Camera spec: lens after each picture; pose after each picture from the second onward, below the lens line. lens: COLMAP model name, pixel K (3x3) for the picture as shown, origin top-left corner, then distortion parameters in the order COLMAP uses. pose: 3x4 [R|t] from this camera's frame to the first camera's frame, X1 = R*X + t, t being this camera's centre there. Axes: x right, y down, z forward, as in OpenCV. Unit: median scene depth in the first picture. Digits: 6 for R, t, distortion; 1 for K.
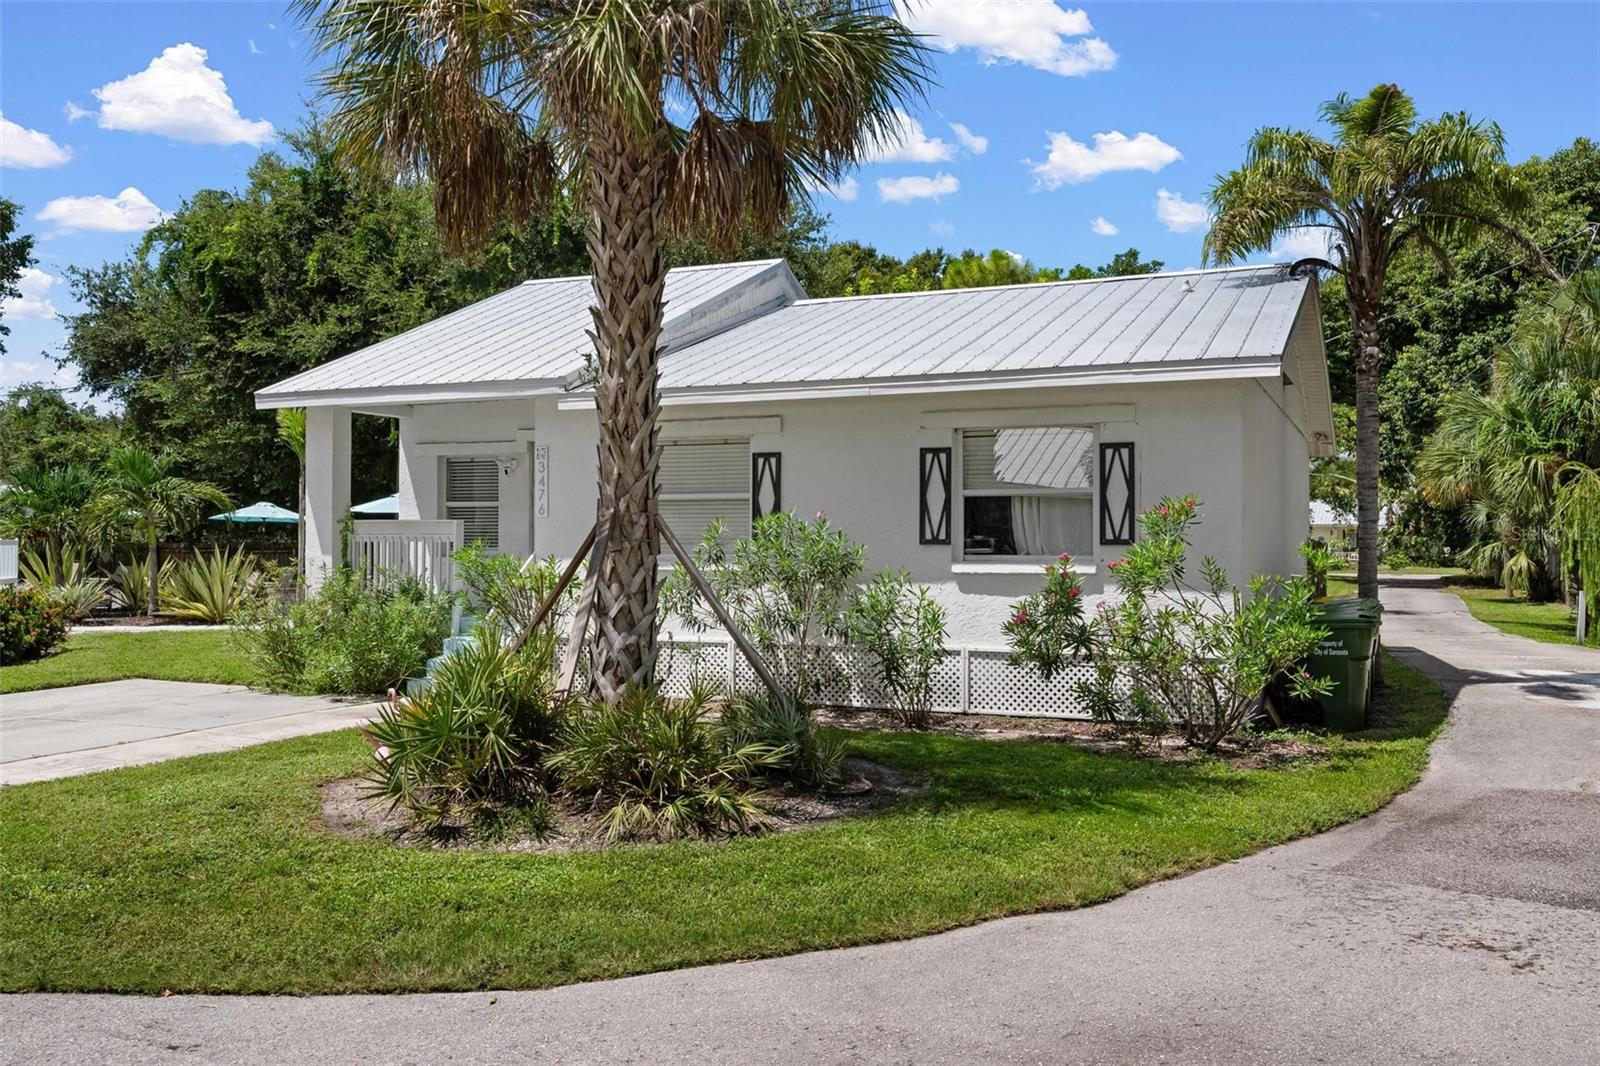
lens RADIAL K [[1388.7, 0, 800.0], [0, 1388.7, 533.0], [0, 0, 1]] dist [0.001077, 0.003578]
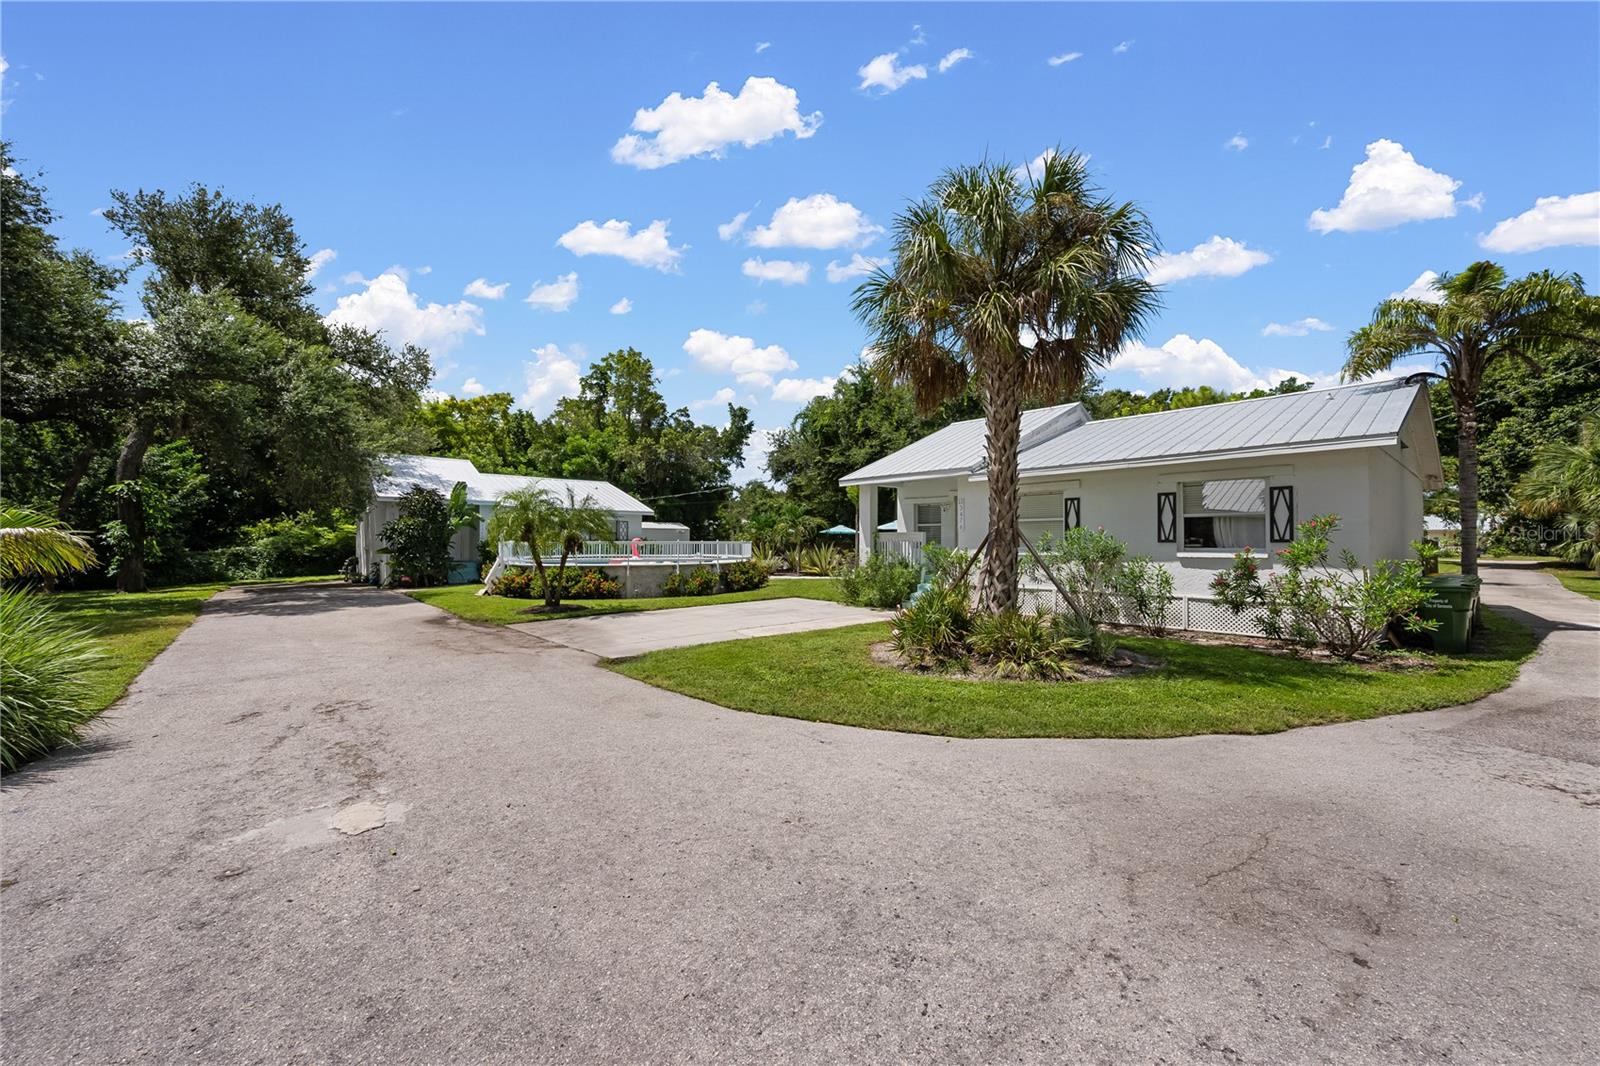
lens RADIAL K [[632.3, 0, 800.0], [0, 632.3, 533.0], [0, 0, 1]] dist [0.000994, 0.000093]
pose [[0.909423, -0.008373, -0.415788, -0.002010], [0.005307, 0.999950, -0.008529, -0.000198], [0.415839, 0.005550, 0.909421, -0.023002]]
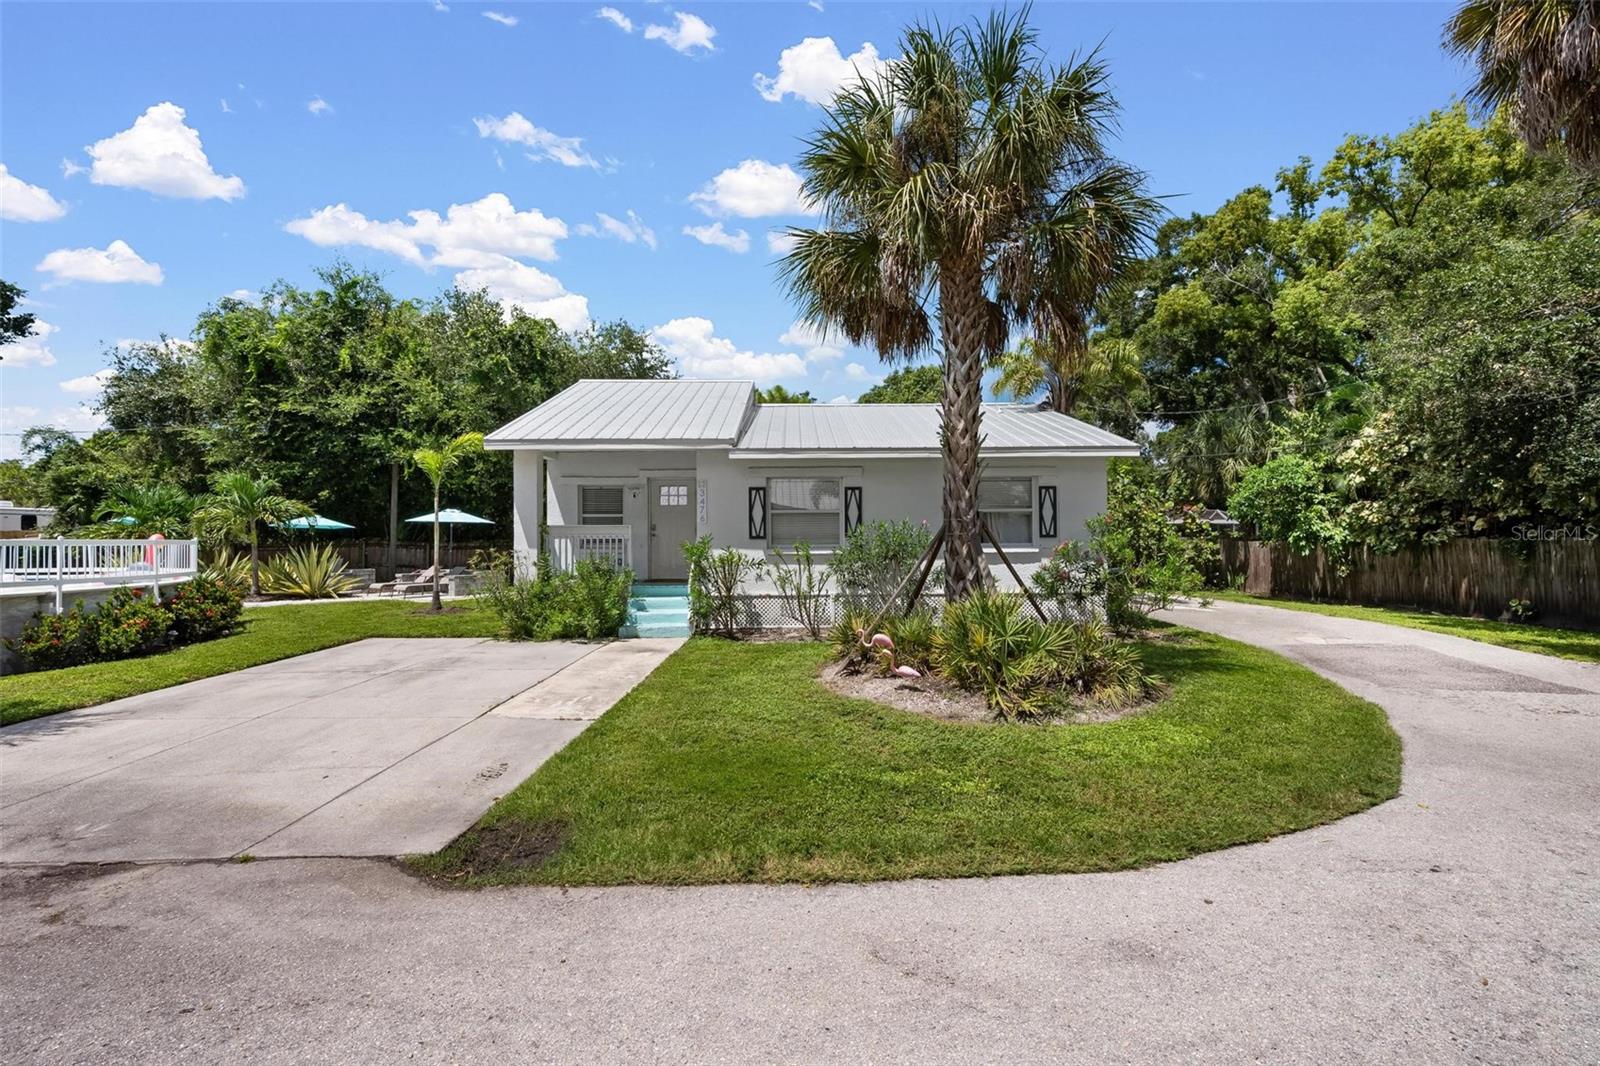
lens RADIAL K [[704.3, 0, 800.0], [0, 704.3, 533.0], [0, 0, 1]] dist [-0.003595, -0.000511]
pose [[0.902965, -0.004549, 0.429690, -0.590785], [0.005349, 0.999985, -0.000654, 0.001918], [-0.429680, 0.002889, 0.902976, 0.260015]]
